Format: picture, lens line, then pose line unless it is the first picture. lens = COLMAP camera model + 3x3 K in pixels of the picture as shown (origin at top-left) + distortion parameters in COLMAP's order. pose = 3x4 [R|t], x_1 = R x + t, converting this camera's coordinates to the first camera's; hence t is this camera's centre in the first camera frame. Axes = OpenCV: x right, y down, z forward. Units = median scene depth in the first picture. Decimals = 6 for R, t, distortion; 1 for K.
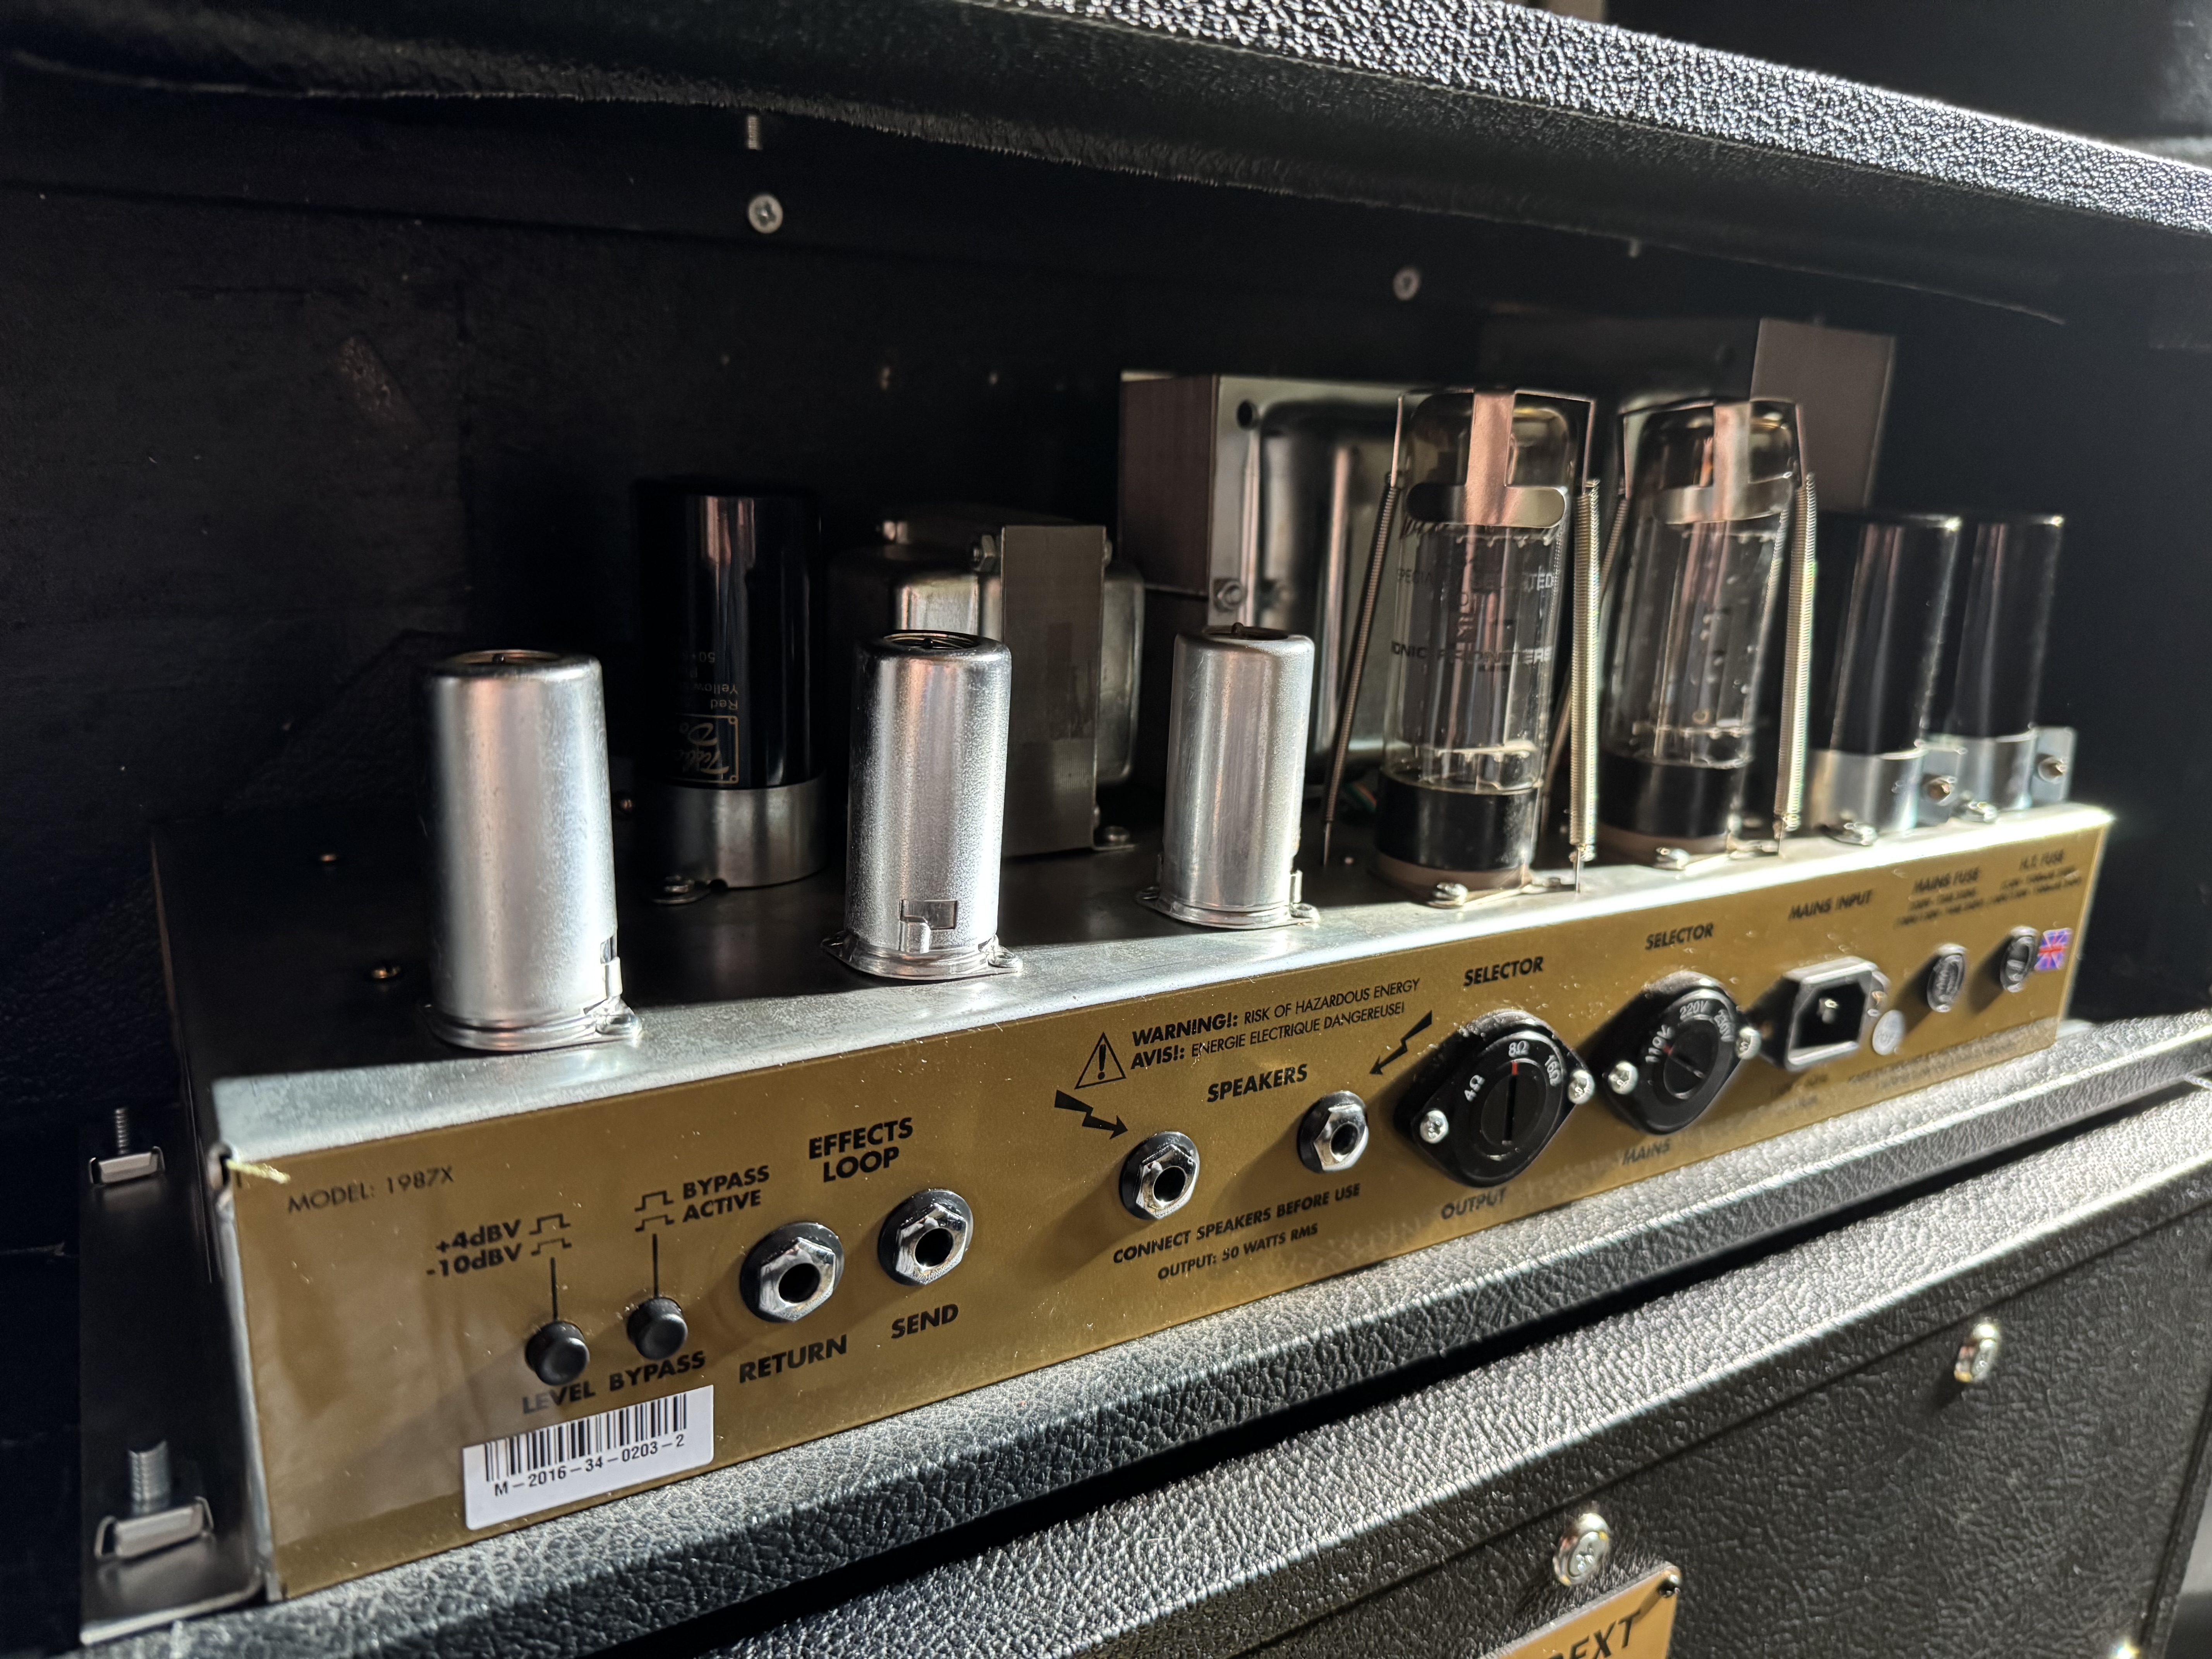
lens RADIAL K [[1656.6, 0, 1106.0], [0, 1656.6, 829.5], [0, 0, 1]] dist [0.108856, -0.248318]
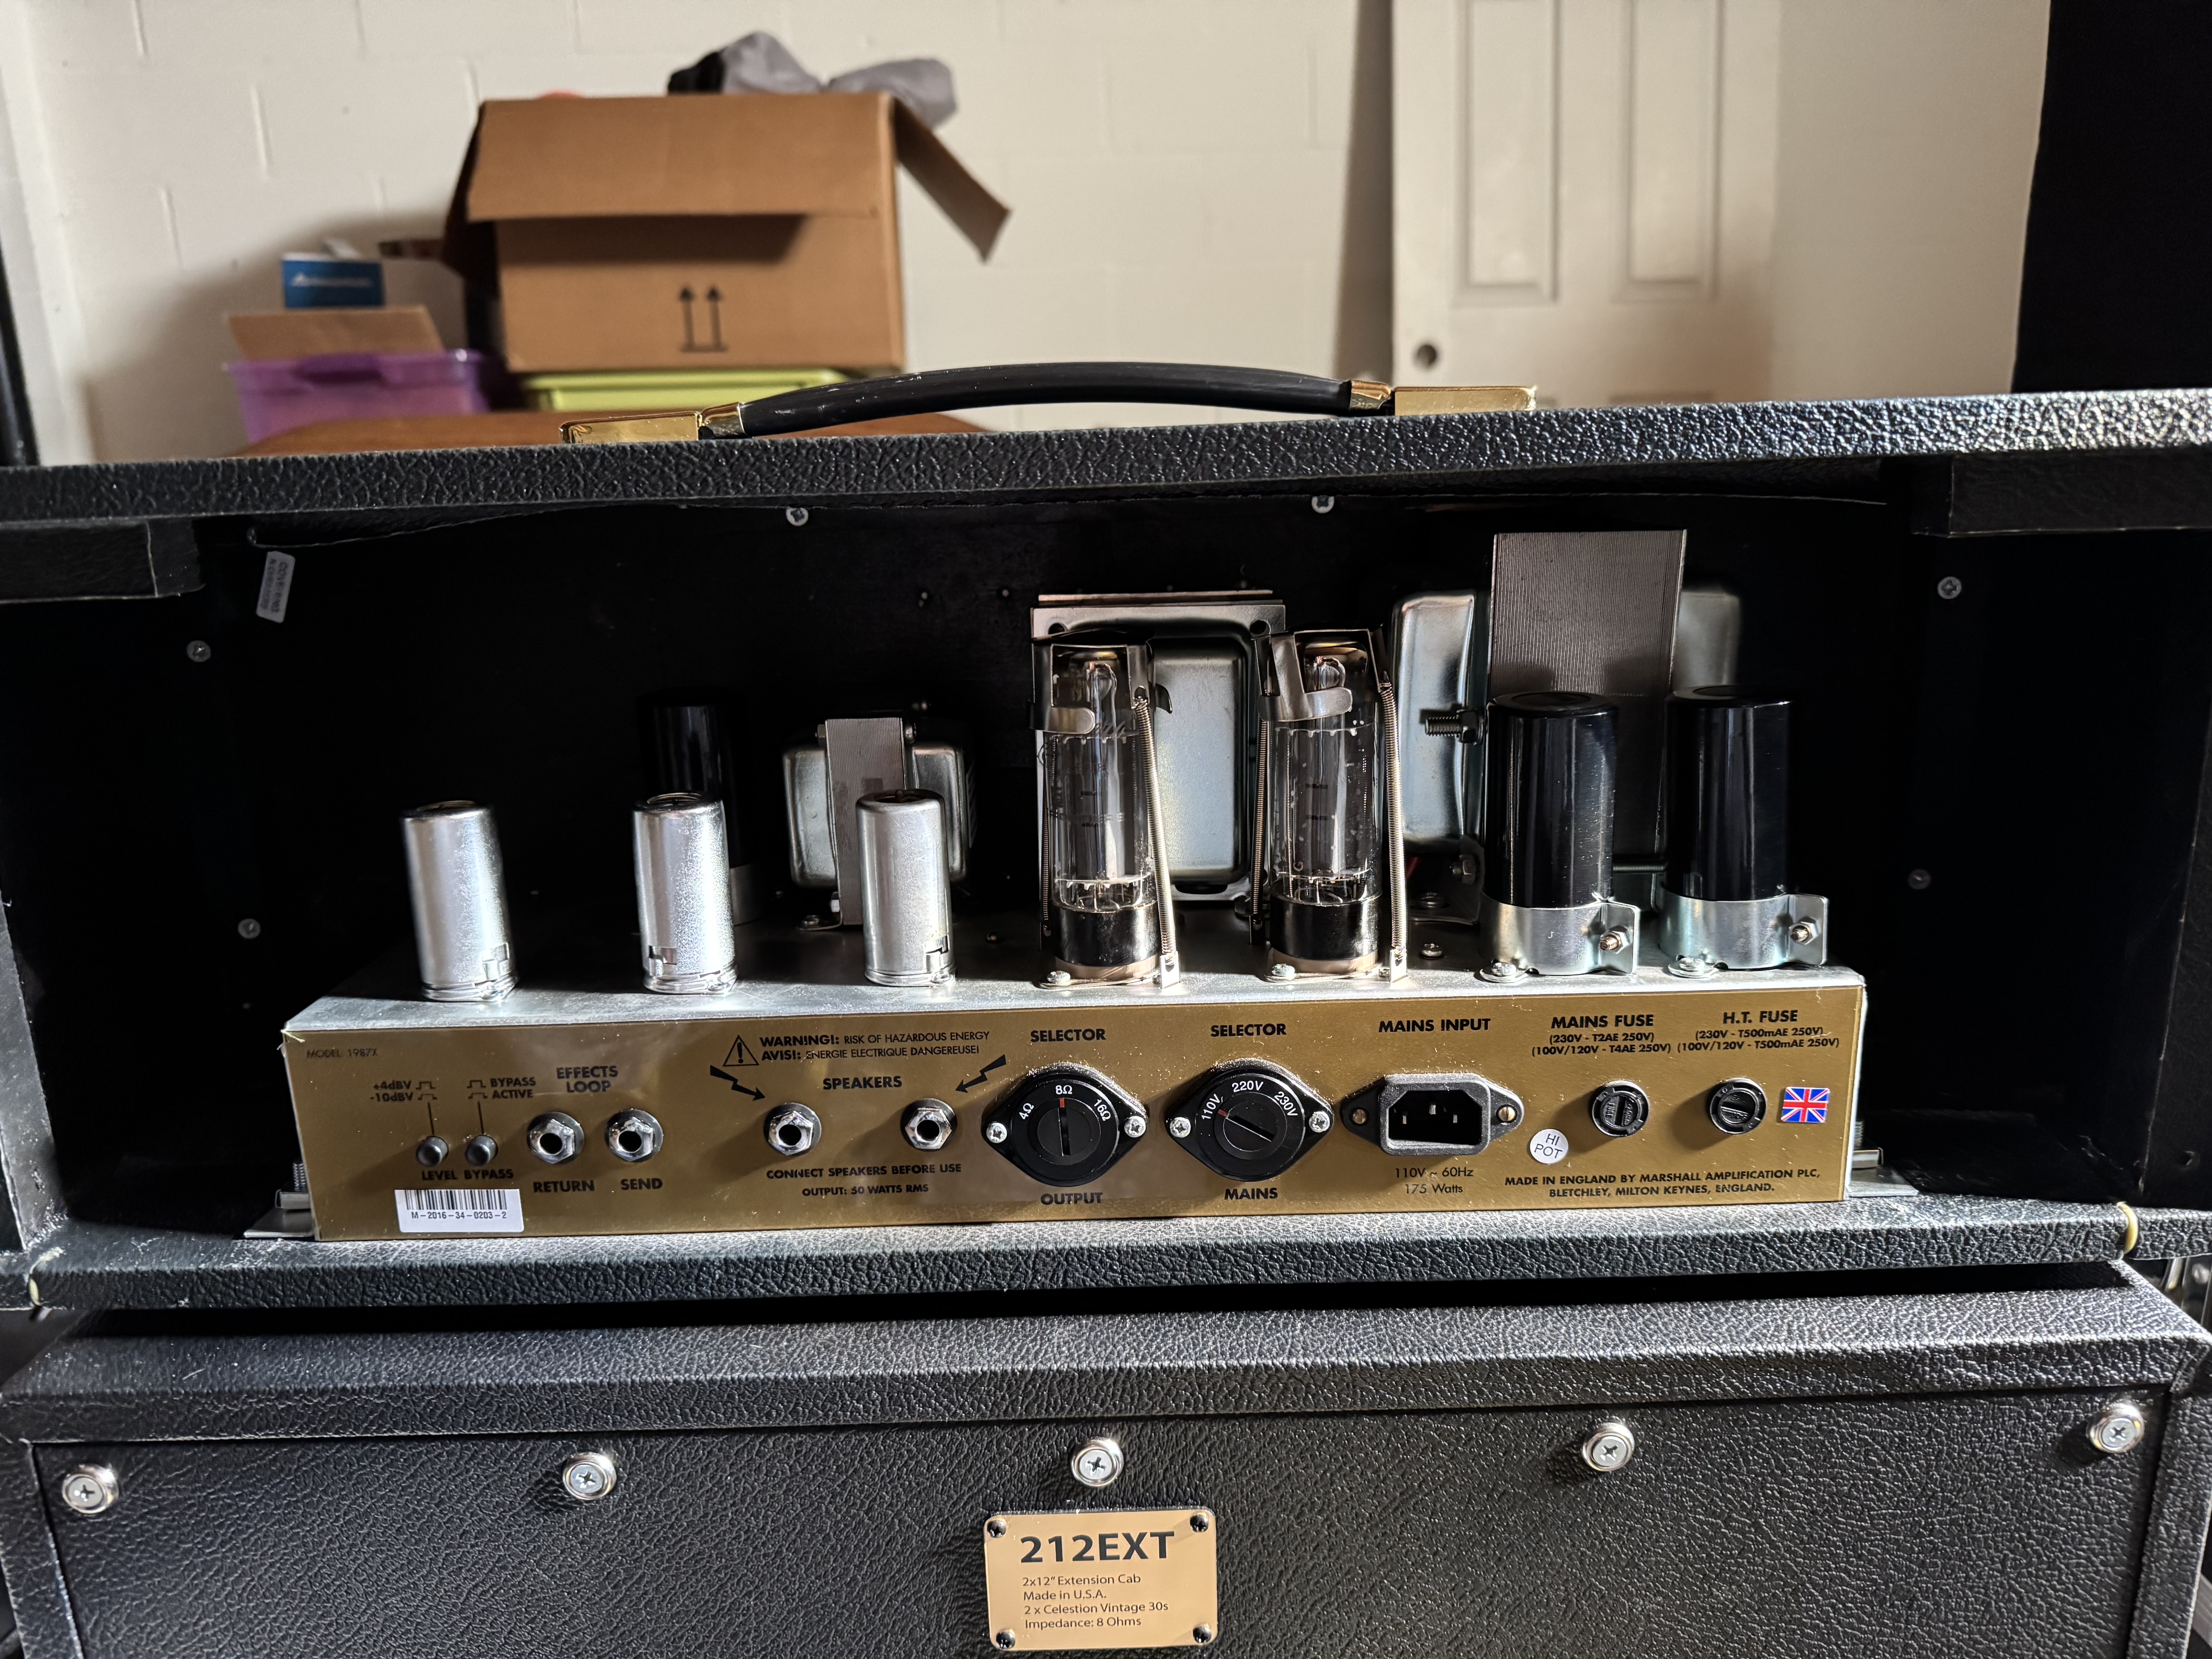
lens RADIAL K [[1656.6, 0, 1106.0], [0, 1656.6, 829.5], [0, 0, 1]] dist [0.108856, -0.248318]
pose [[0.835628, 0.062398, -0.545740, 1.196712], [-0.070641, 0.997484, 0.005884, -0.119529], [0.544734, 0.033634, 0.837934, -0.216157]]
